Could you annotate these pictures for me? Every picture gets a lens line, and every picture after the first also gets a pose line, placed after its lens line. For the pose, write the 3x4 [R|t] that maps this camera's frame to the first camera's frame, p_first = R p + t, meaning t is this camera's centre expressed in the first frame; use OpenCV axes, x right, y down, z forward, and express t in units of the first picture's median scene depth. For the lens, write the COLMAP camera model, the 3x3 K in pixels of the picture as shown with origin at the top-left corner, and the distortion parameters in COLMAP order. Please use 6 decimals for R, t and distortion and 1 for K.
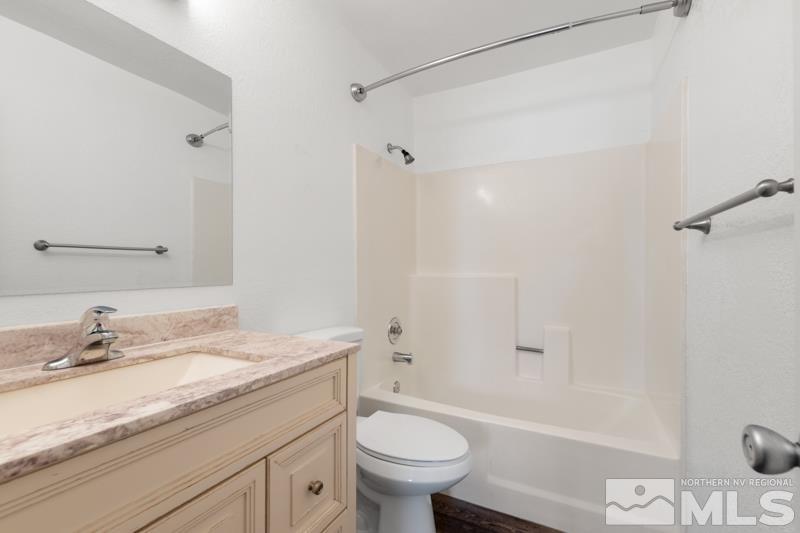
lens RADIAL K [[350.5, 0, 400.0], [0, 350.5, 269.1], [0, 0, 1]] dist [0.011917, -0.000144]
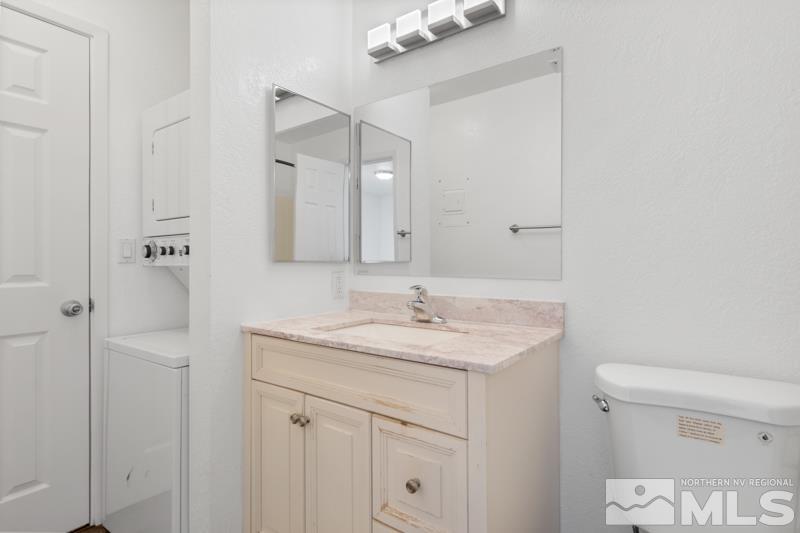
lens RADIAL K [[412.5, 0, 400.0], [0, 412.5, 266.5], [0, 0, 1]] dist [0.001318, 0.000154]
pose [[-0.143318, 0.009264, -0.989633, 0.811746], [-0.006634, 0.999925, 0.010321, 0.006863], [0.989654, 0.008044, -0.143246, 1.021840]]
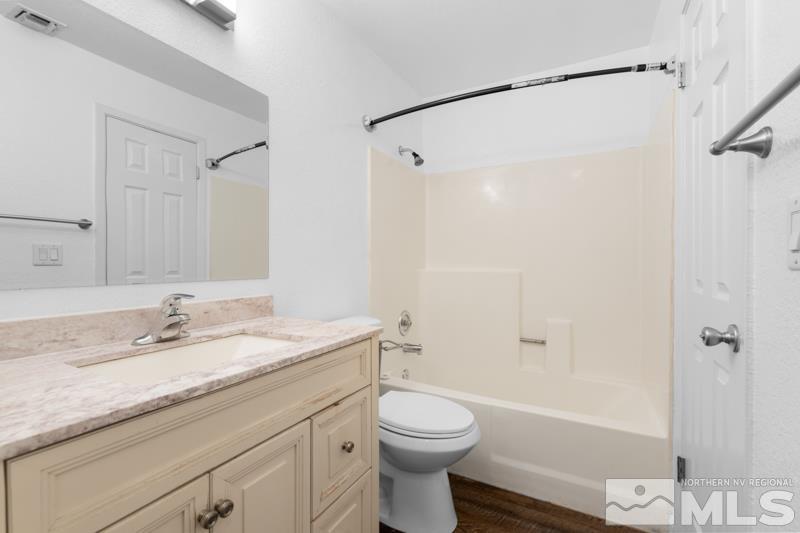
lens RADIAL K [[350.5, 0, 400.0], [0, 350.5, 269.1], [0, 0, 1]] dist [0.011917, -0.000144]
pose [[0.999897, -0.002178, -0.014152, -0.045238], [0.002327, 0.999942, 0.010515, 0.007742], [0.014128, -0.010547, 0.999845, -0.178786]]
